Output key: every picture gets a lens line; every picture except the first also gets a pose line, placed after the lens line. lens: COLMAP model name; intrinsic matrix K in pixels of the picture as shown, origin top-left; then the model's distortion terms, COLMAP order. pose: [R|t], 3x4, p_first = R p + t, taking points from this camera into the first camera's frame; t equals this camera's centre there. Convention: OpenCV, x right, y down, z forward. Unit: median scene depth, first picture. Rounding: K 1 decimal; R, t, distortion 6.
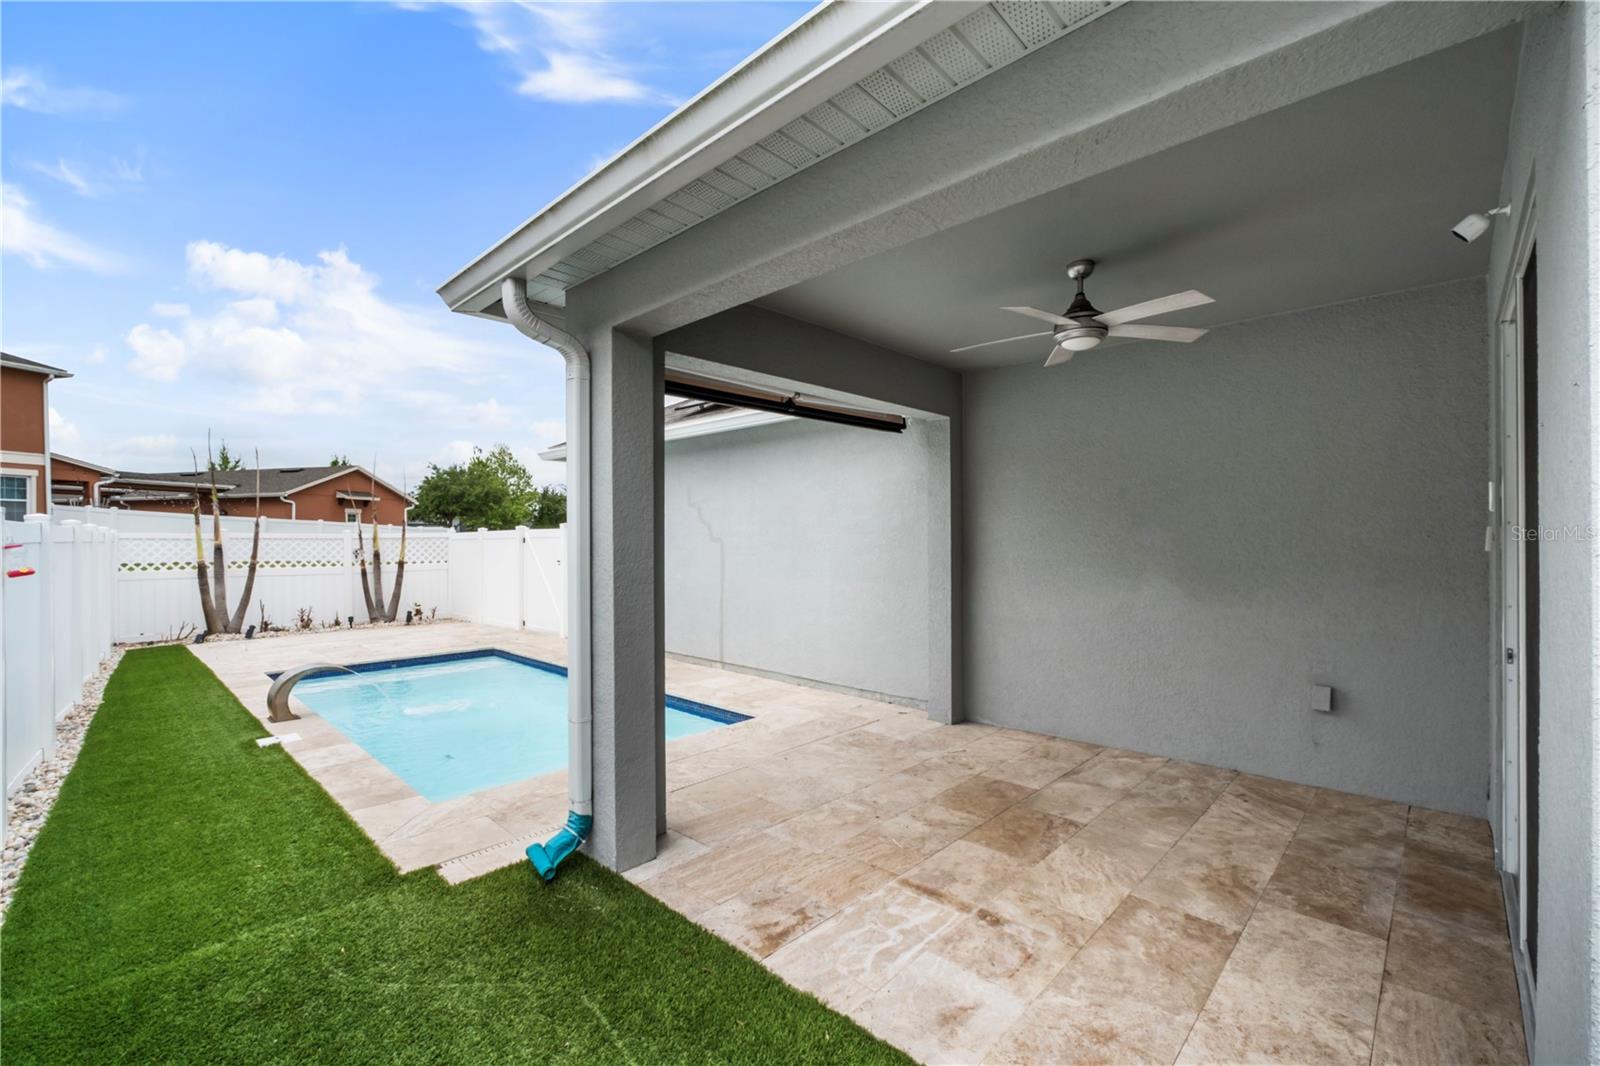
lens RADIAL K [[687.3, 0, 800.0], [0, 687.3, 533.0], [0, 0, 1]] dist [0.000086, 0.000025]
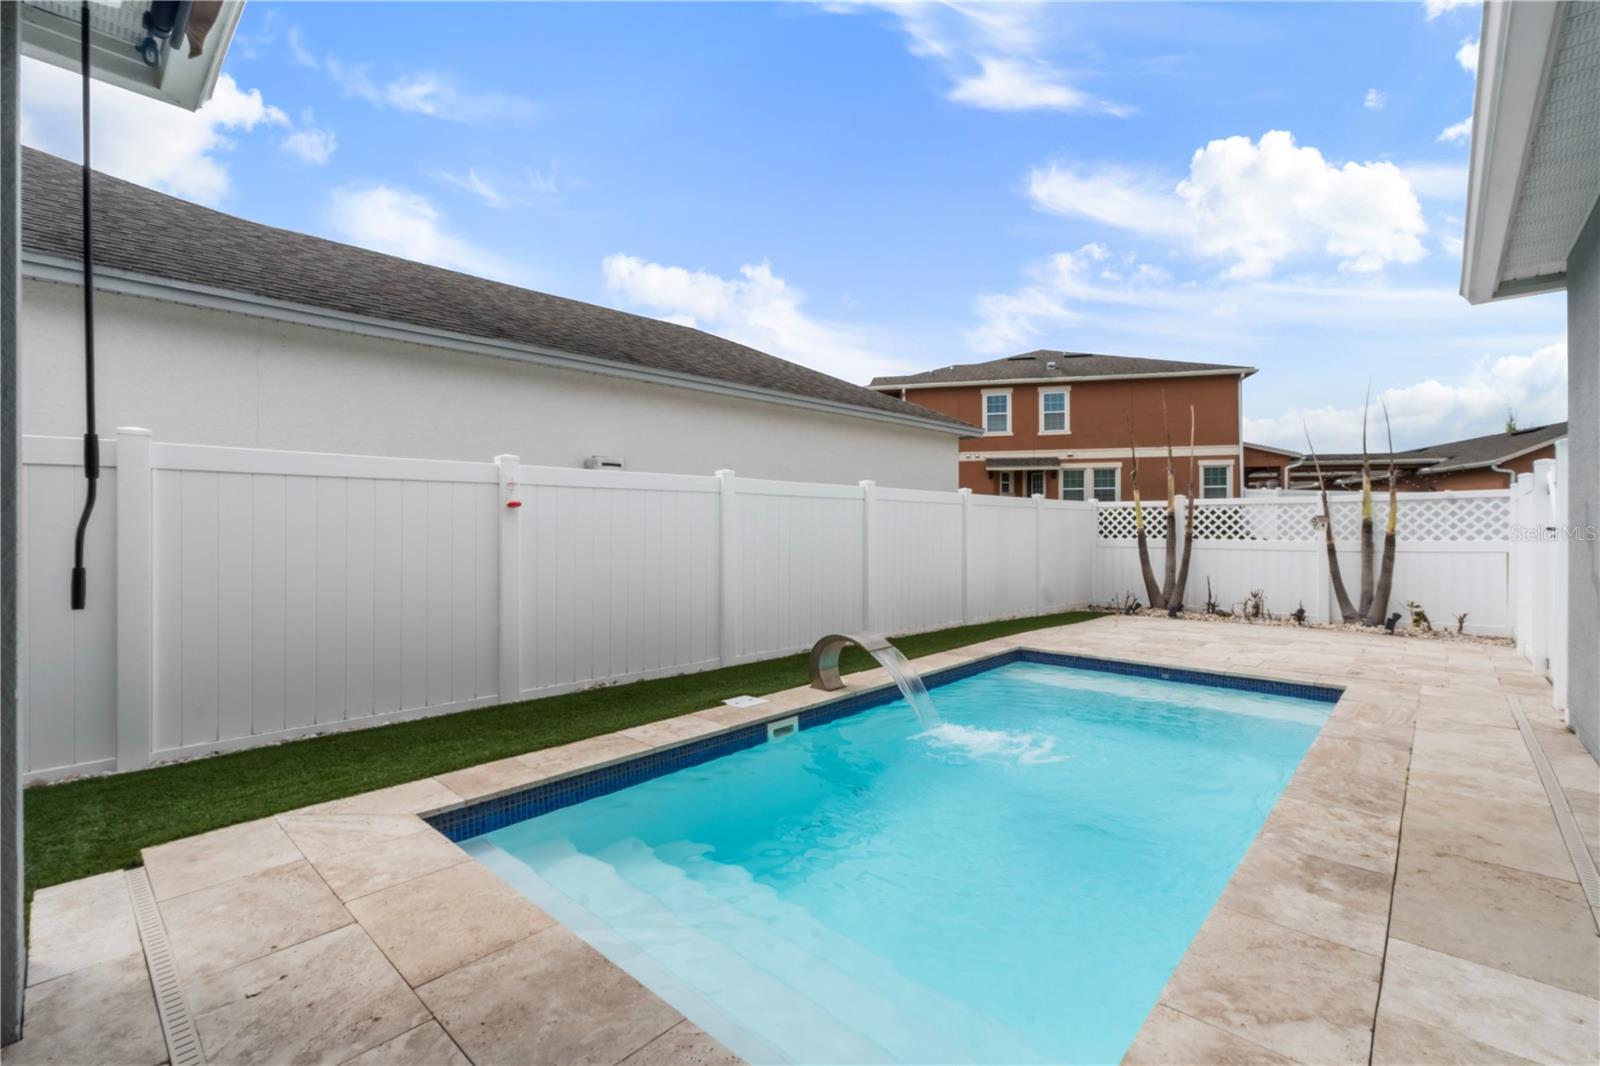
lens RADIAL K [[699.8, 0, 841.1], [0, 699.8, 535.4], [0, 0, 1]] dist [0.003178, 0.000300]
pose [[0.026068, 0.007413, -0.999633, 0.069416], [0.006552, 0.999950, 0.007586, 0.034400], [0.999639, -0.006748, 0.026018, 0.483810]]
